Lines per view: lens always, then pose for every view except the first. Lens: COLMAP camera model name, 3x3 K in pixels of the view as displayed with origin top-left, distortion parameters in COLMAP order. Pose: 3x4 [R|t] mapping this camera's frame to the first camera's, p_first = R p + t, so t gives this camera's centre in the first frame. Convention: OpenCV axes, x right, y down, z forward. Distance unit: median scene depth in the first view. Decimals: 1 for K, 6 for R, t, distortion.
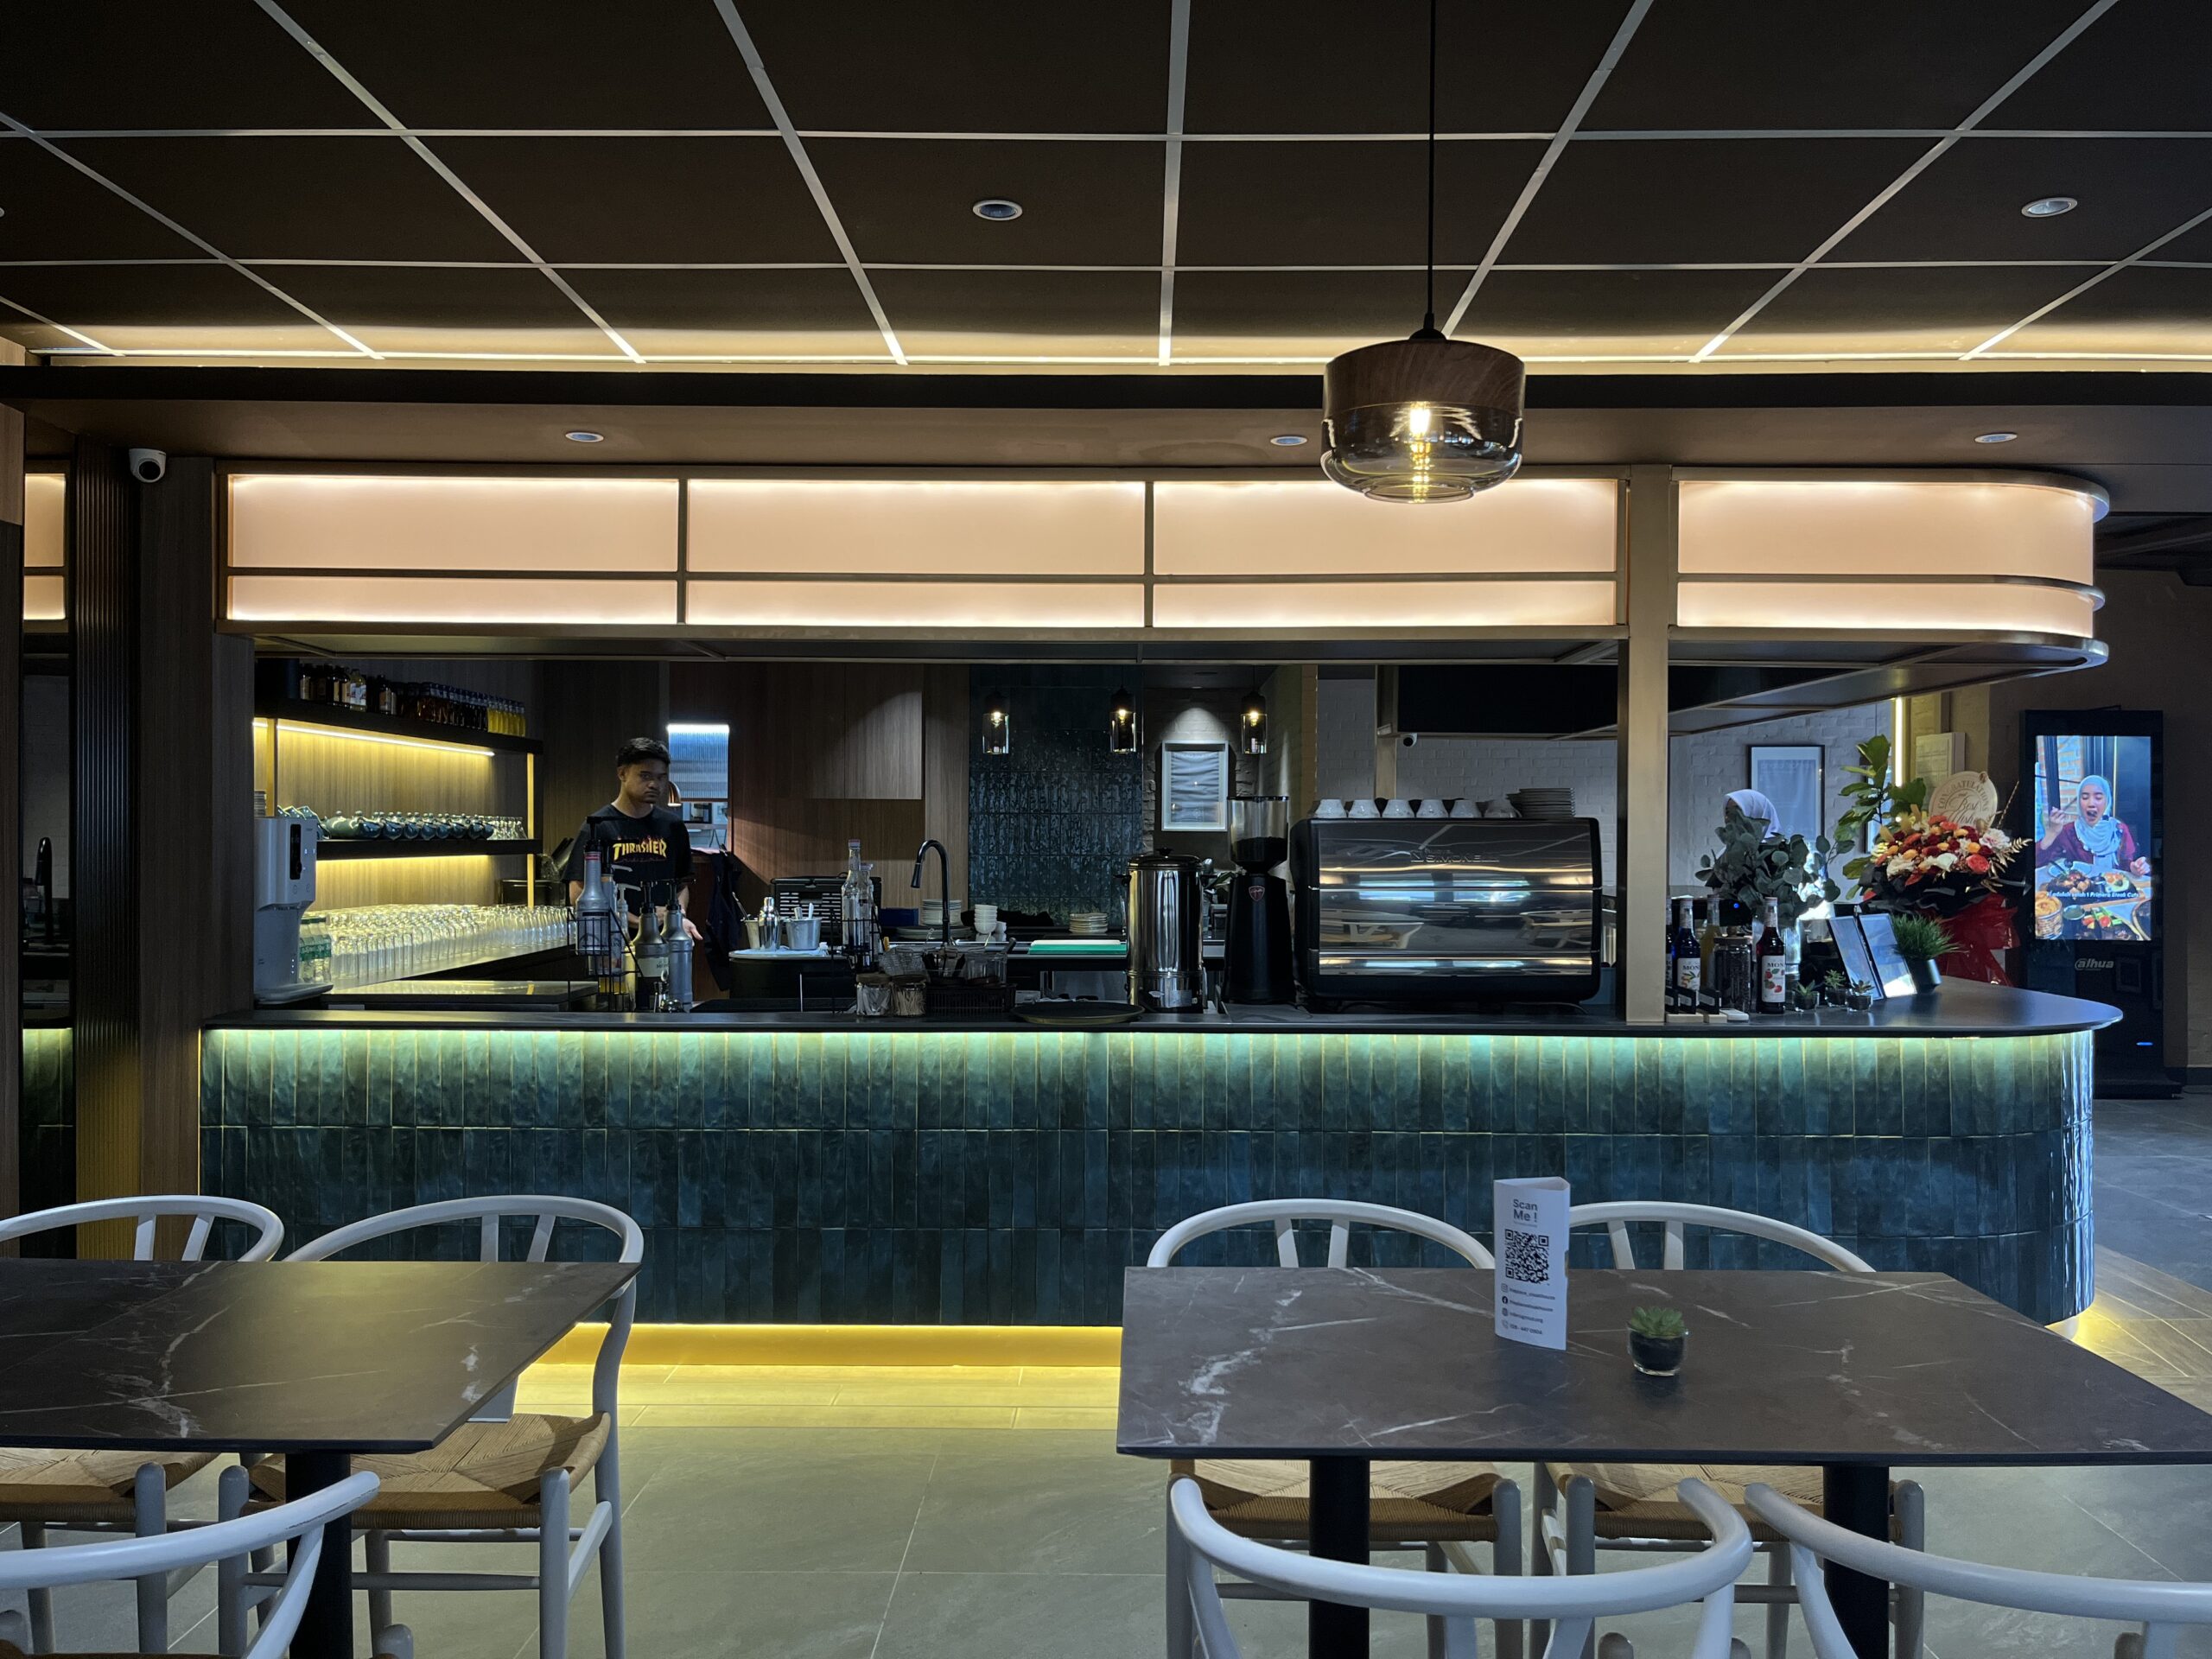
lens RADIAL K [[1689.3, 0, 1098.9], [0, 1689.3, 838.6], [0, 0, 1]] dist [0.008116, -0.001183]
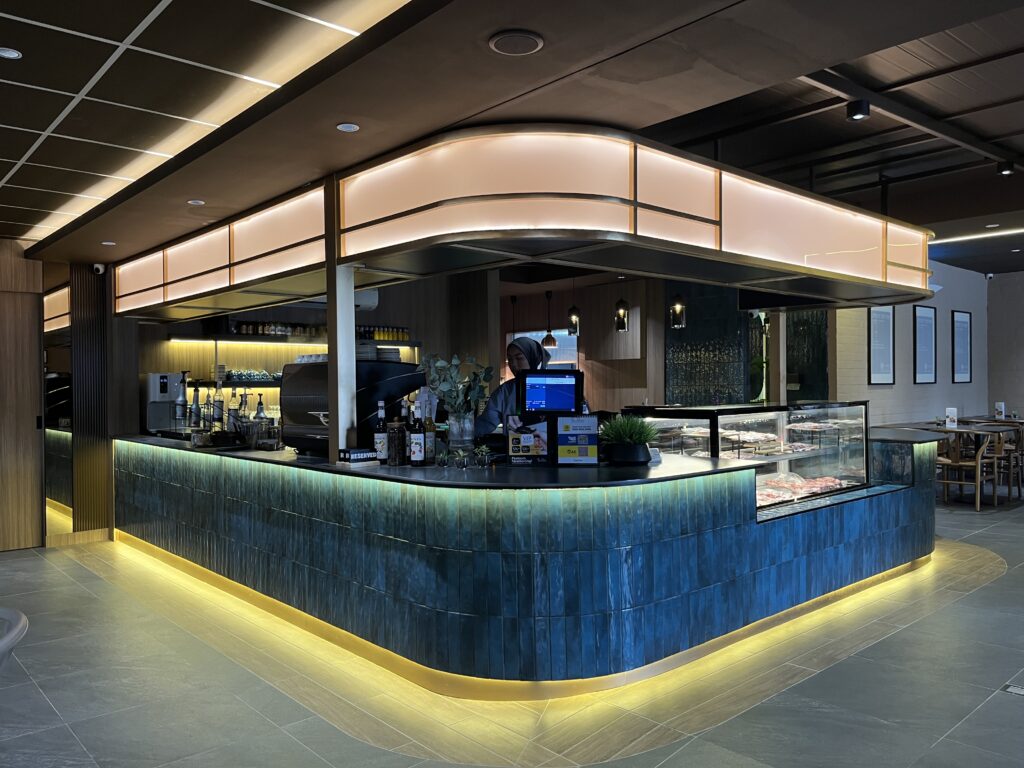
lens RADIAL K [[782.0, 0, 507.8], [0, 782.0, 386.3], [0, 0, 1]] dist [0.008116, -0.001183]
pose [[0.685739, -0.009069, -0.727791, 1.108636], [0.011662, 0.999931, -0.001472, 0.022896], [0.727754, -0.007478, 0.685798, 0.533344]]
